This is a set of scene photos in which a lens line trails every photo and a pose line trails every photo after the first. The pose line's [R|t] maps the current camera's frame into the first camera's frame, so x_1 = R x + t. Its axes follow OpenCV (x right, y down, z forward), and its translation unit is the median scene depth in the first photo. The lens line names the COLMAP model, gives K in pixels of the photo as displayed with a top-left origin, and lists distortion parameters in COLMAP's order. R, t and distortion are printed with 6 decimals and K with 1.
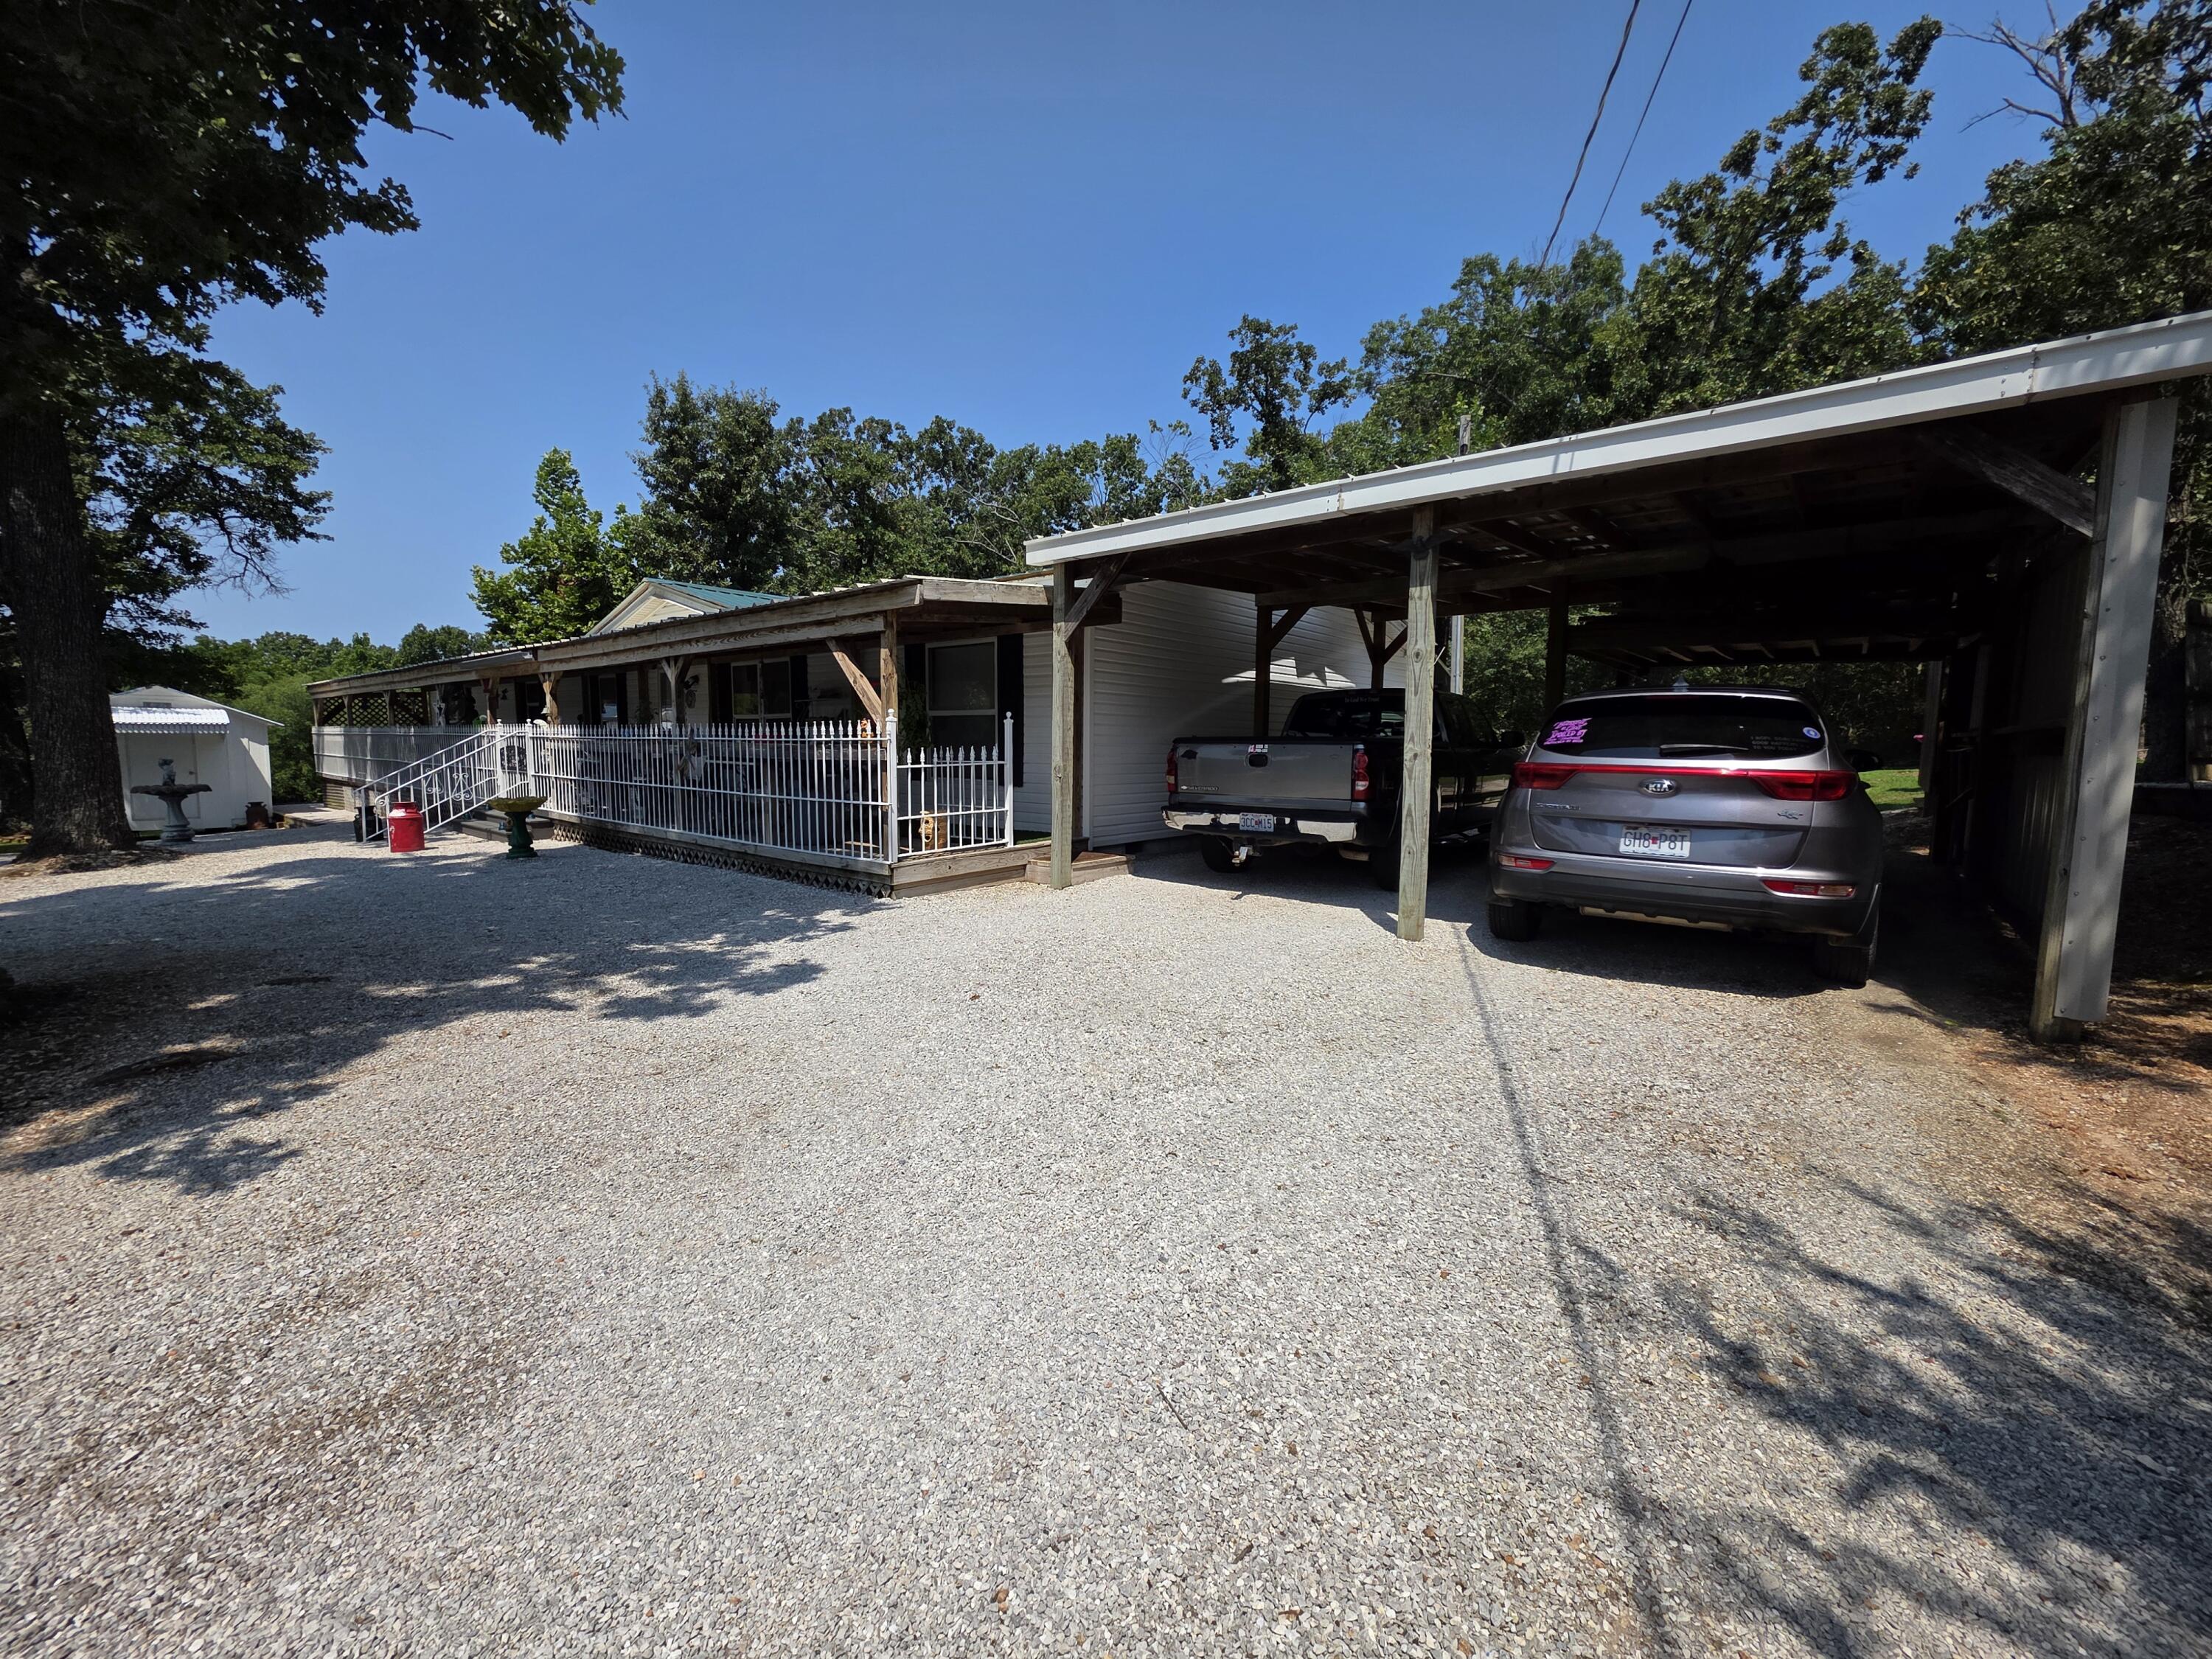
lens RADIAL K [[892.9, 0, 1108.6], [0, 892.9, 822.4], [0, 0, 1]] dist [0.001445, 0.000280]
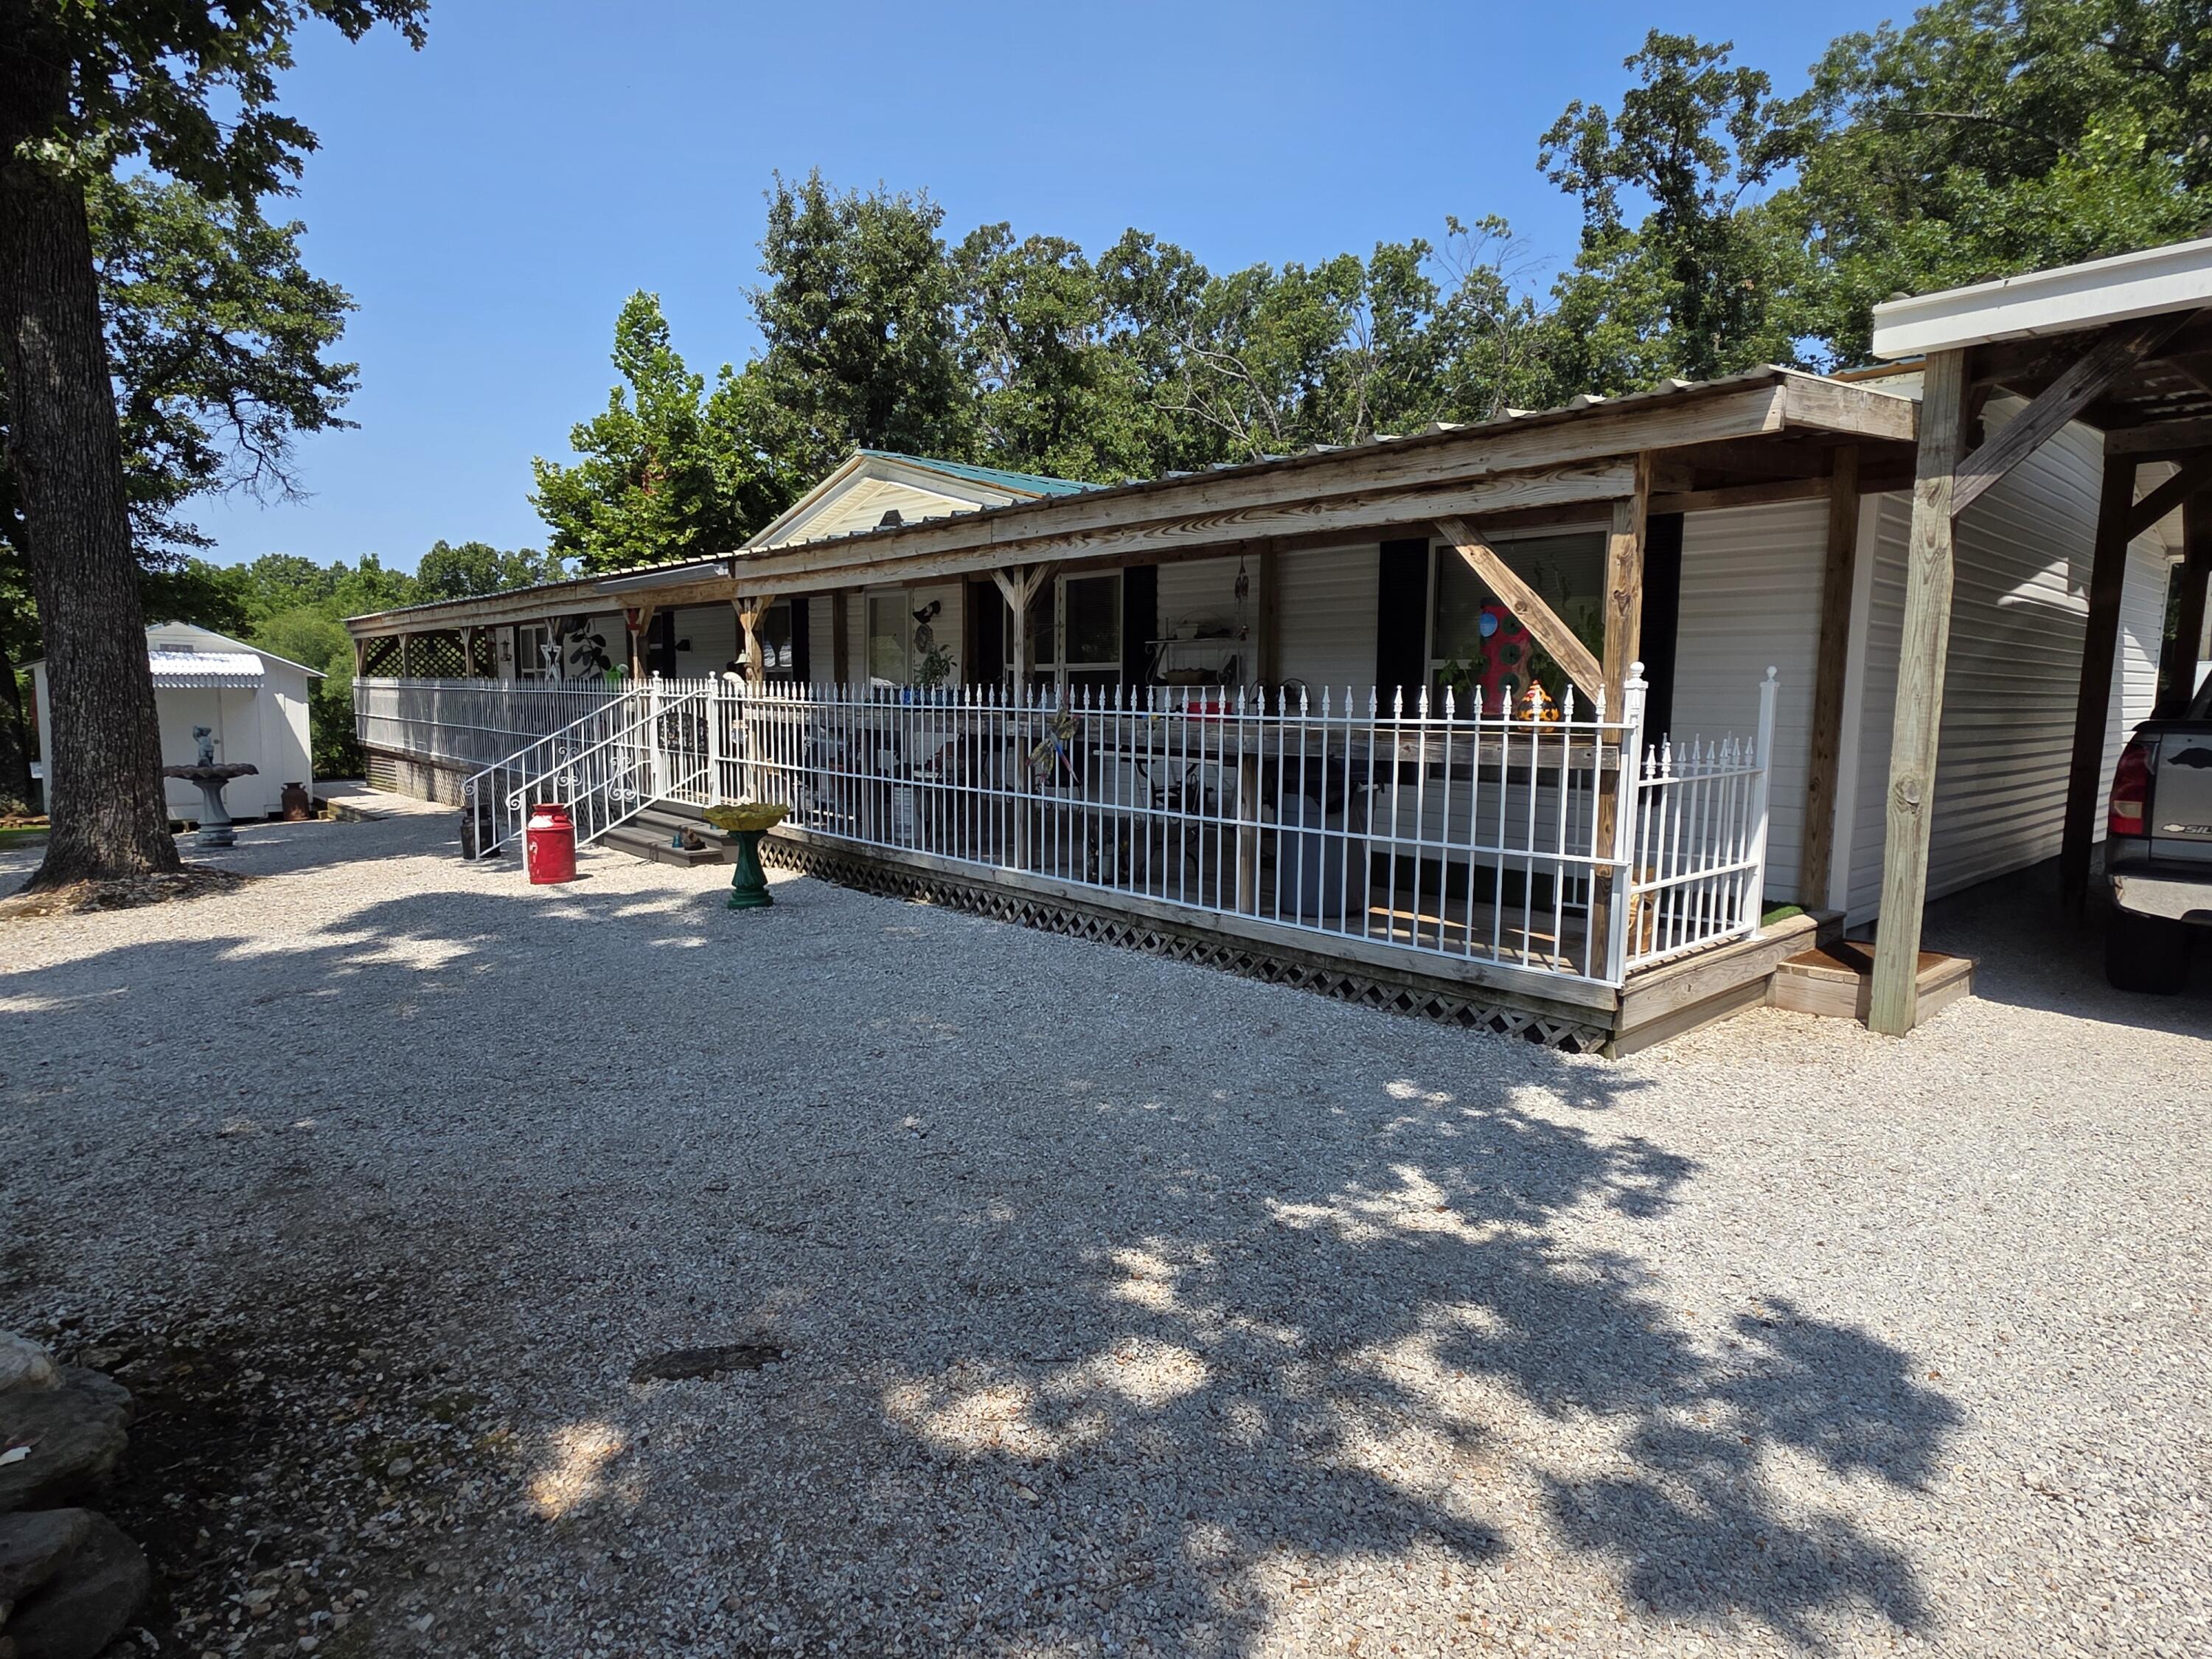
lens RADIAL K [[1225.3, 0, 1106.0], [0, 1225.3, 829.5], [0, 0, 1]] dist [-0.000025, 0.002373]
pose [[0.988800, 0.020823, -0.147786, -0.138921], [-0.017880, 0.999615, 0.021212, -0.015596], [0.148171, -0.018332, 0.988792, 0.103316]]
